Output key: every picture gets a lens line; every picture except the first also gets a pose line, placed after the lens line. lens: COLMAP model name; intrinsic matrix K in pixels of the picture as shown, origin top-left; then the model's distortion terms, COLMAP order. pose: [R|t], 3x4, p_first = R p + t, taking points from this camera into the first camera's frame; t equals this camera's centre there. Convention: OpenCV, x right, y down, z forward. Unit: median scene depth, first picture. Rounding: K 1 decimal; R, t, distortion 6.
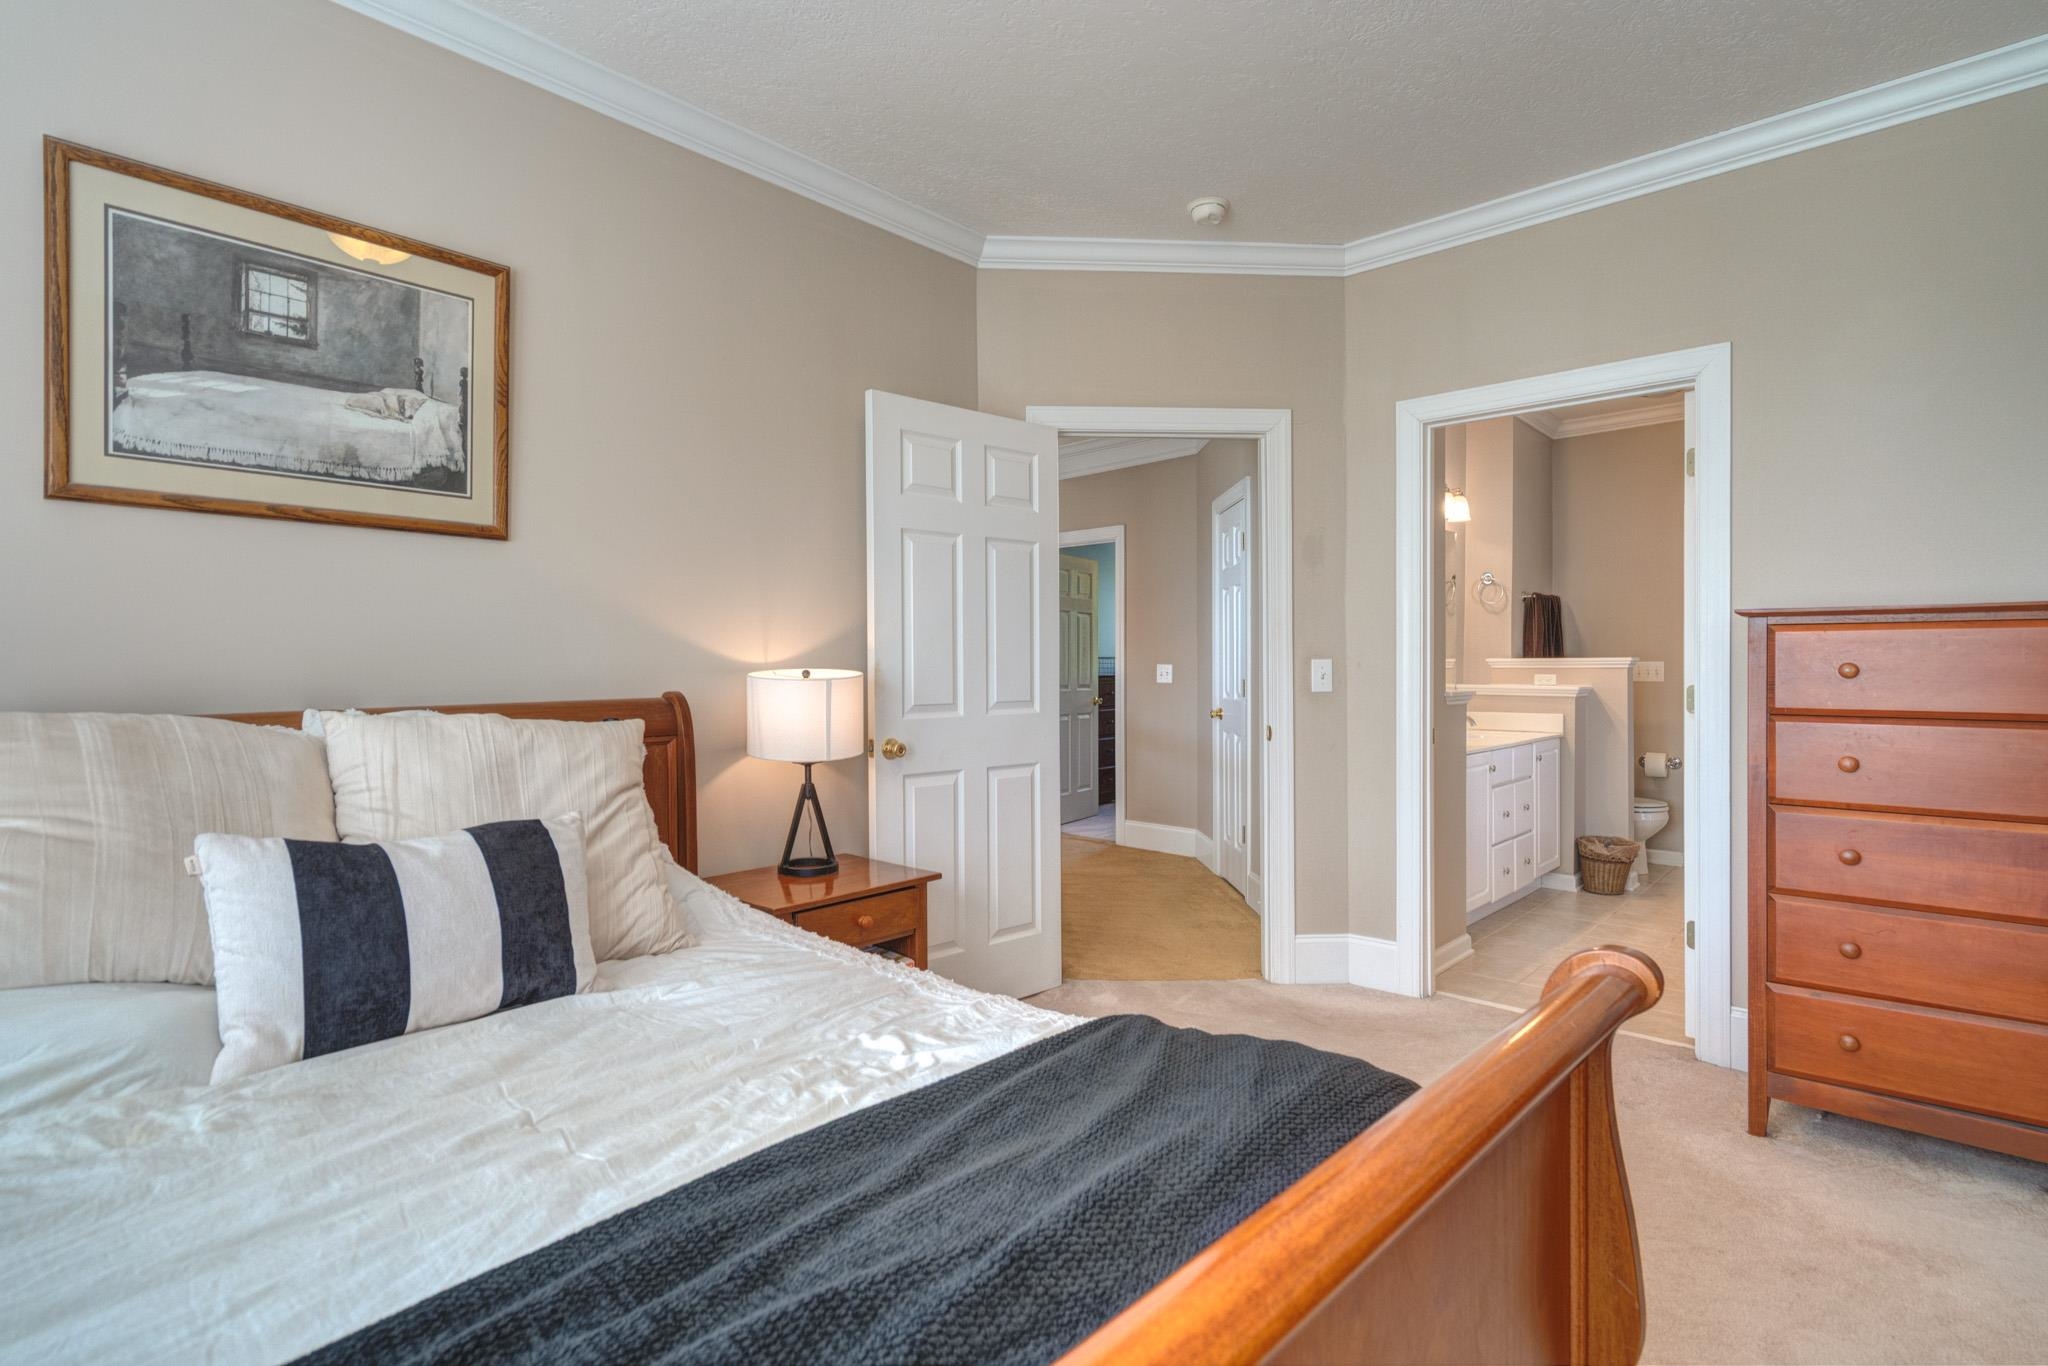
lens RADIAL K [[1034.8, 0, 1015.7], [0, 1034.8, 682.9], [0, 0, 1]] dist [0.000817, 0.000507]
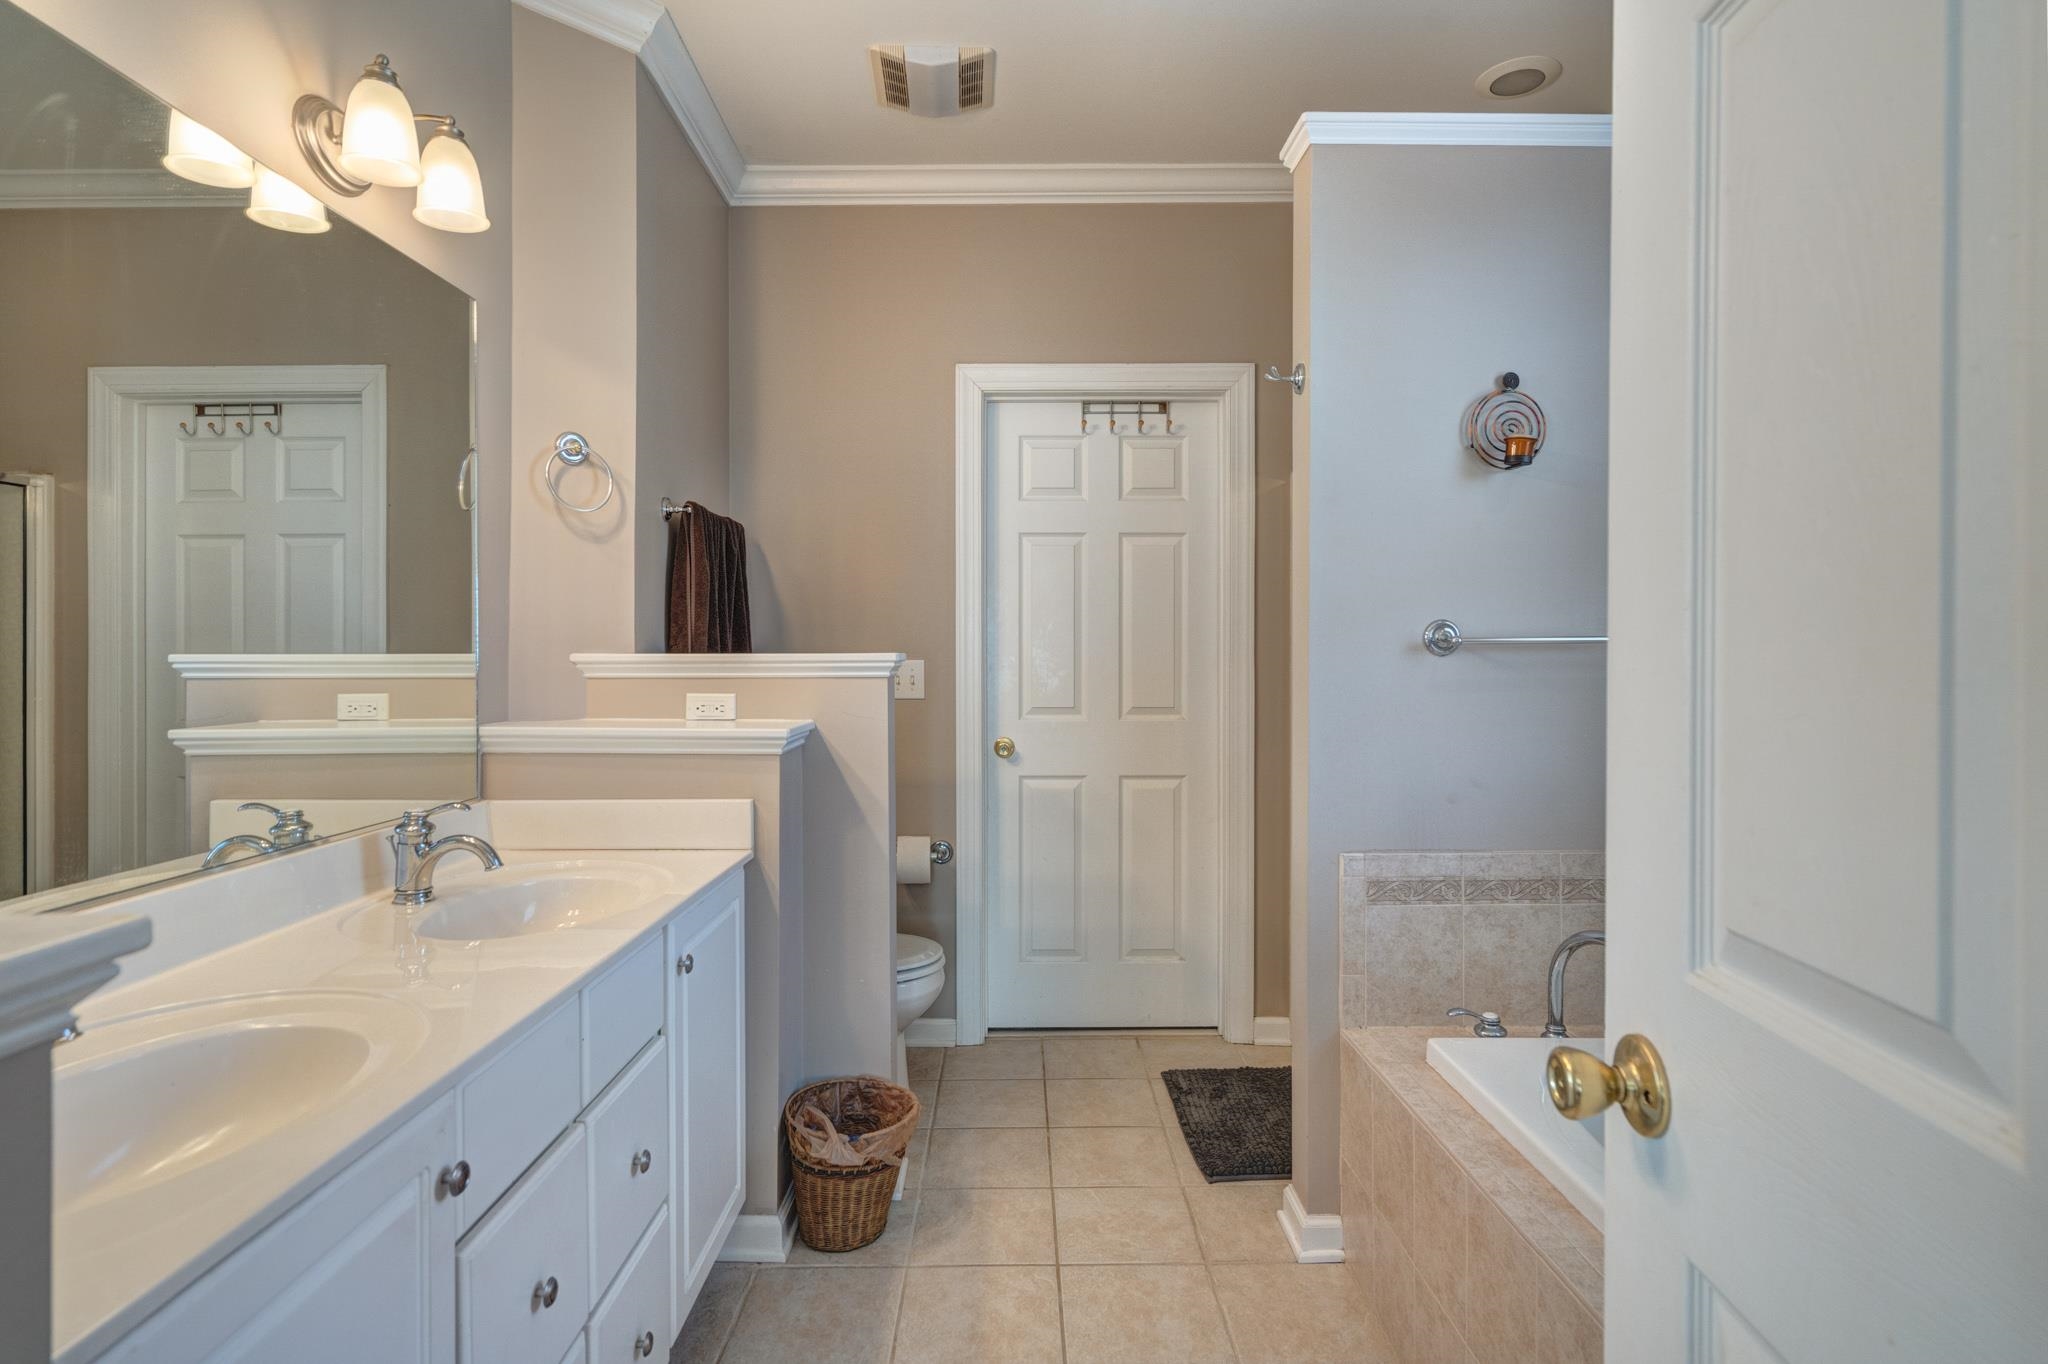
lens RADIAL K [[1047.0, 0, 1008.6], [0, 1047.0, 665.1], [0, 0, 1]] dist [0.005533, 0.001127]
pose [[0.747203, -0.001932, 0.664593, 0.331650], [0.009534, 0.999924, -0.007812, -0.015280], [-0.664527, 0.012173, 0.747165, 0.626792]]
